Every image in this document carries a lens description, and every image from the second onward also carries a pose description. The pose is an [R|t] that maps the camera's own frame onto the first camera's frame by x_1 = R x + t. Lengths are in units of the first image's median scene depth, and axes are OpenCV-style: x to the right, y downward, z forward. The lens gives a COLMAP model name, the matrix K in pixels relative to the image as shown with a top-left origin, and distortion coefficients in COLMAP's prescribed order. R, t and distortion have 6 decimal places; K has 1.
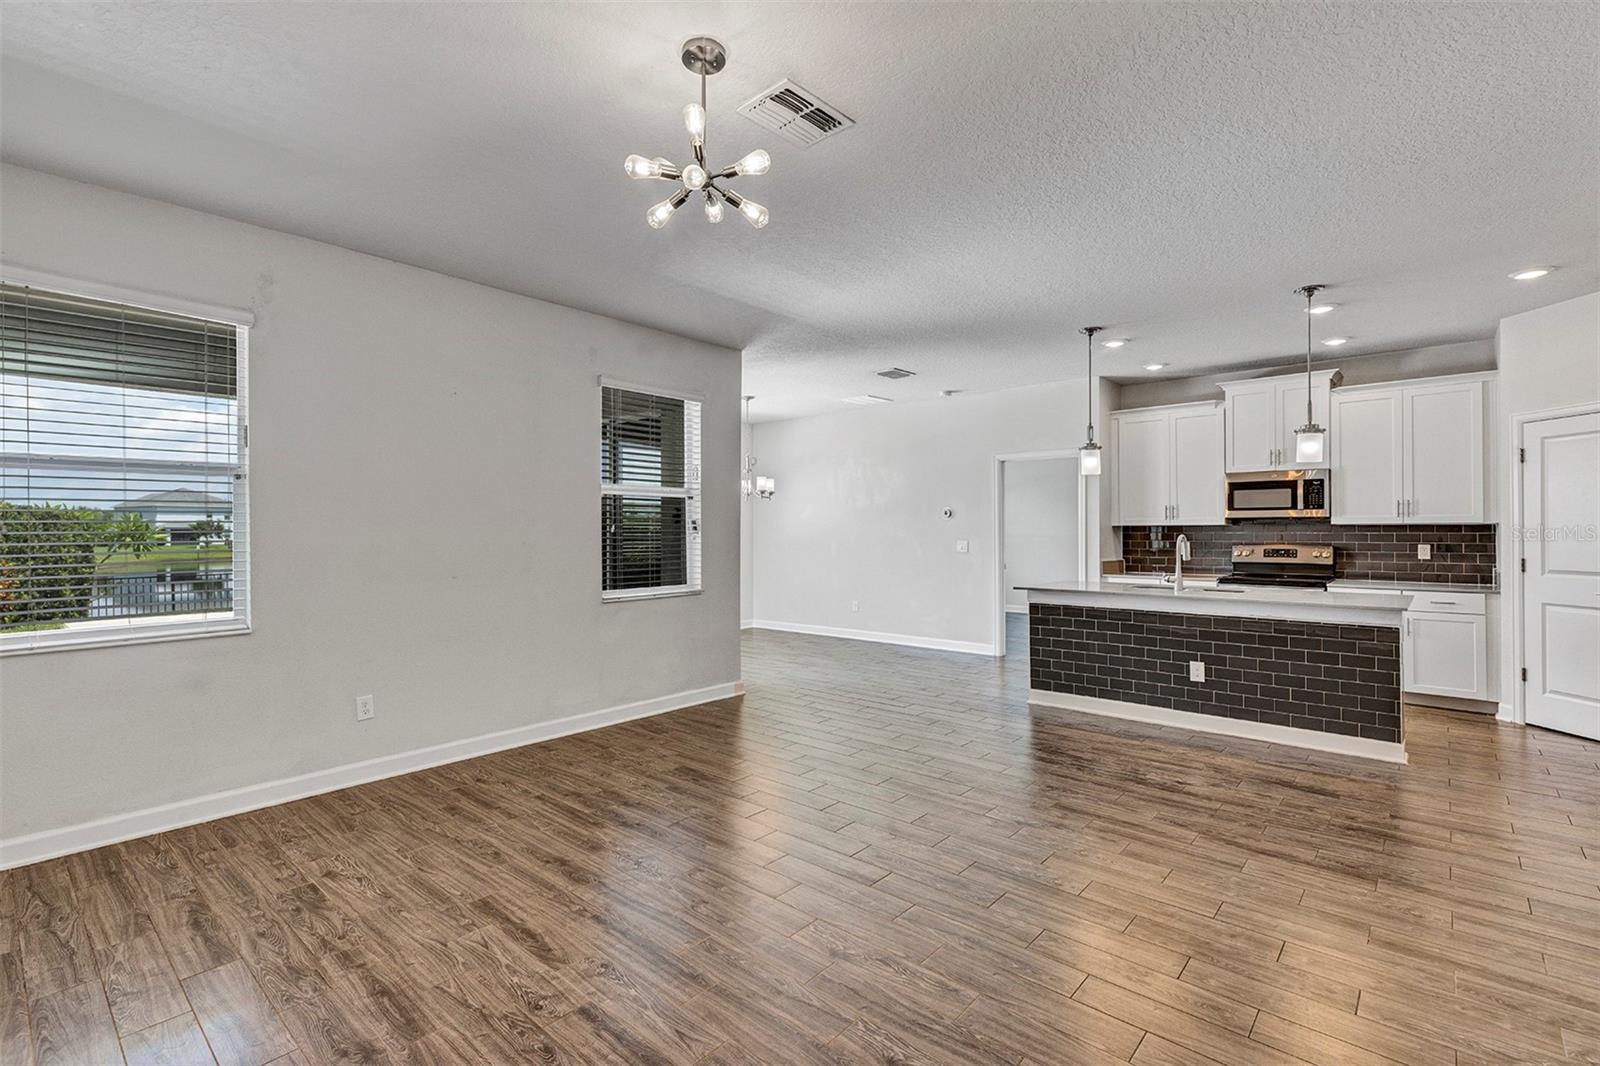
lens RADIAL K [[728.5, 0, 789.0], [0, 728.5, 528.6], [0, 0, 1]] dist [0.003621, 0.000679]
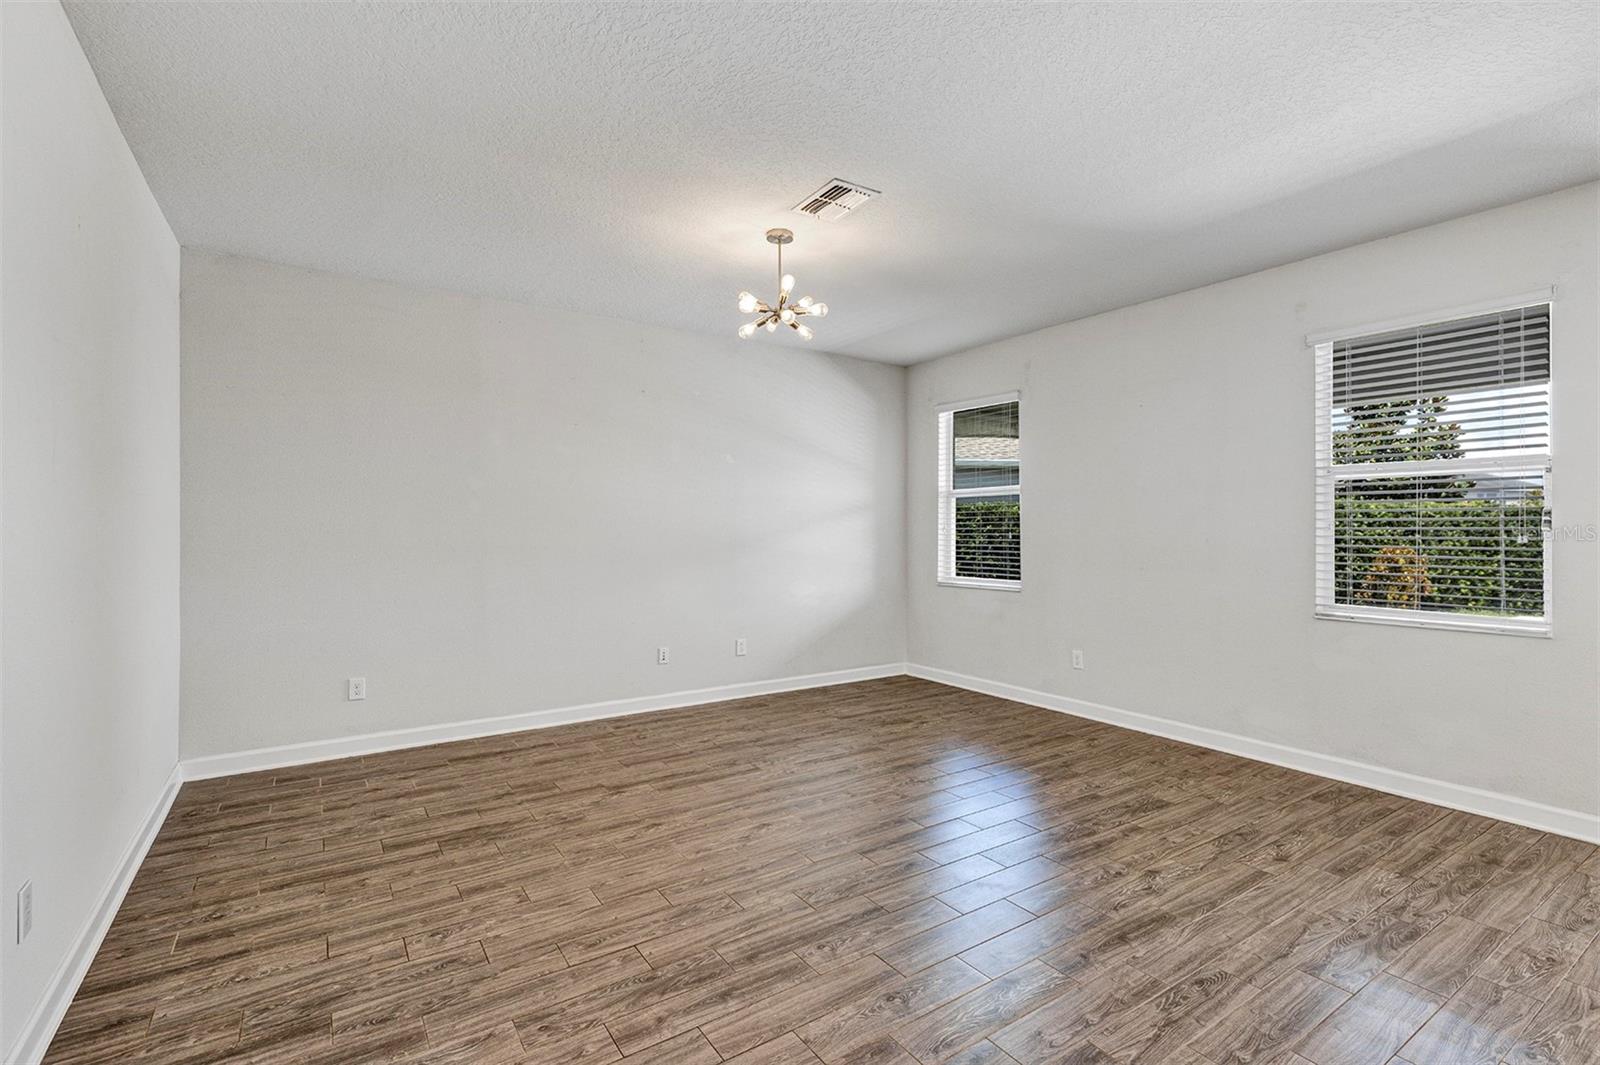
lens RADIAL K [[728.5, 0, 797.9], [0, 728.5, 529.4], [0, 0, 1]] dist [0.003621, 0.000679]
pose [[-0.244100, 0.005204, -0.969736, 0.837529], [0.001990, 0.999986, 0.004865, -0.000840], [0.969748, -0.000742, -0.244107, 0.828615]]
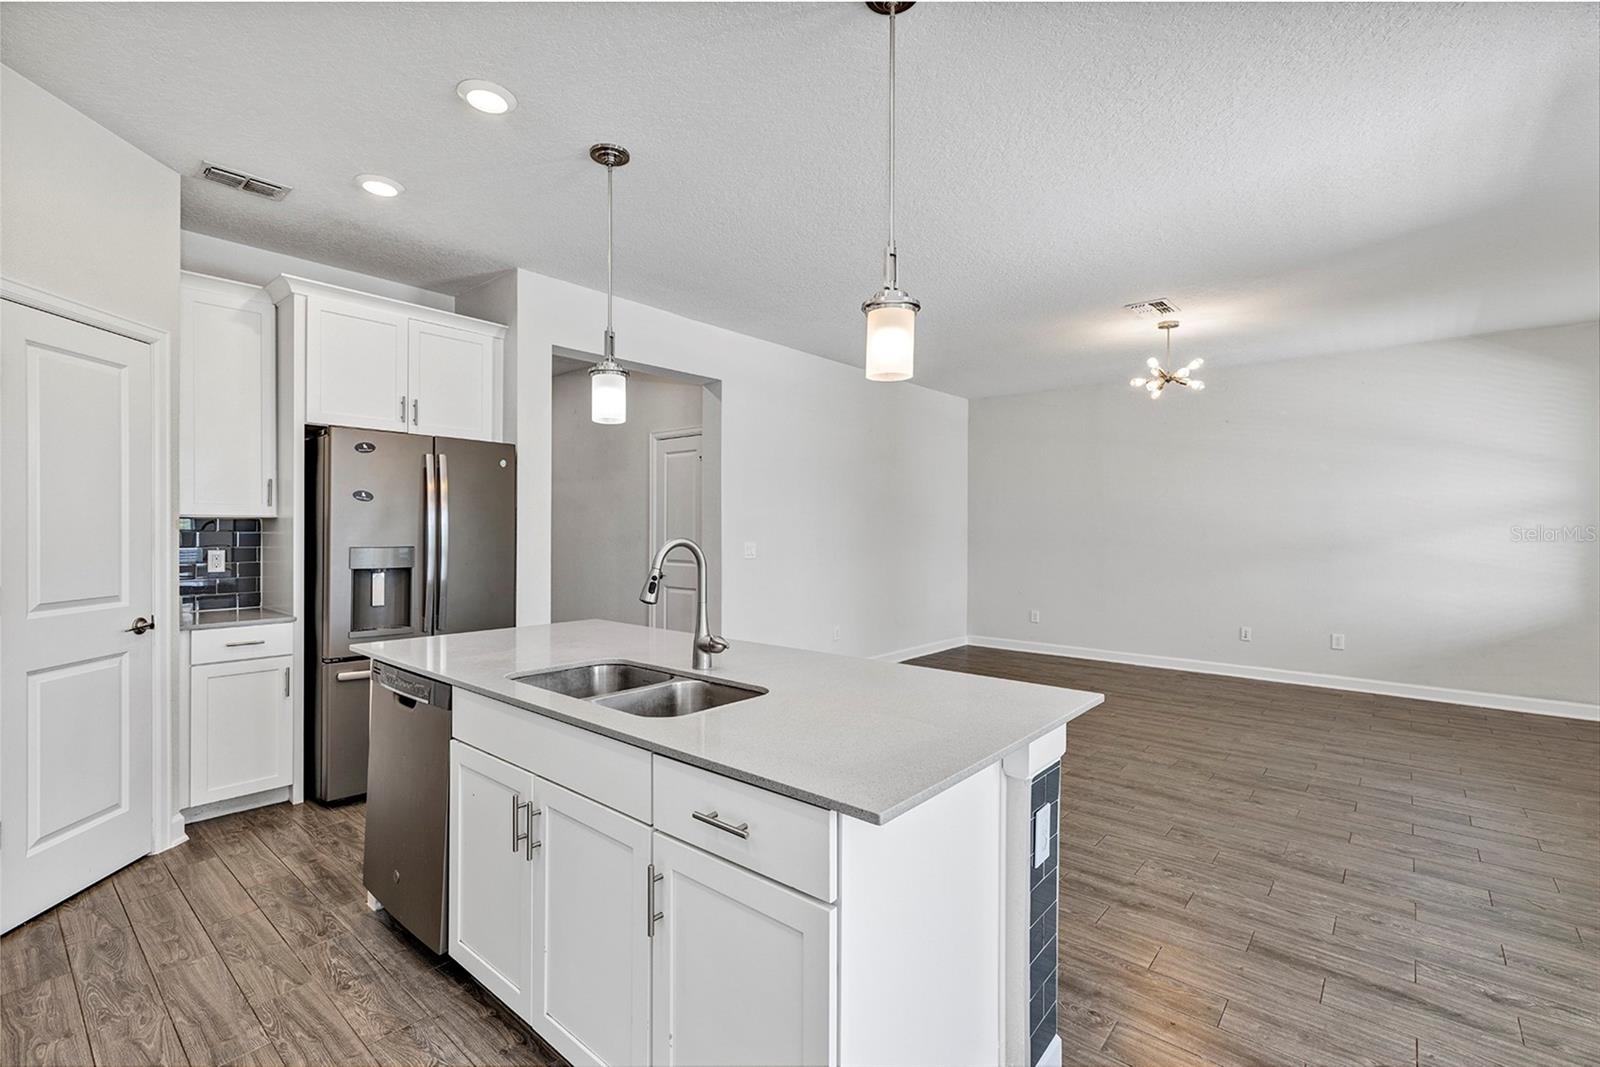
lens RADIAL K [[728.5, 0, 796.7], [0, 728.5, 527.9], [0, 0, 1]] dist [0.003621, 0.000679]
pose [[-0.999423, 0.006110, -0.033423, 0.667647], [0.006107, 0.999981, 0.000216, -0.009187], [0.033424, 0.000011, -0.999441, 1.883448]]
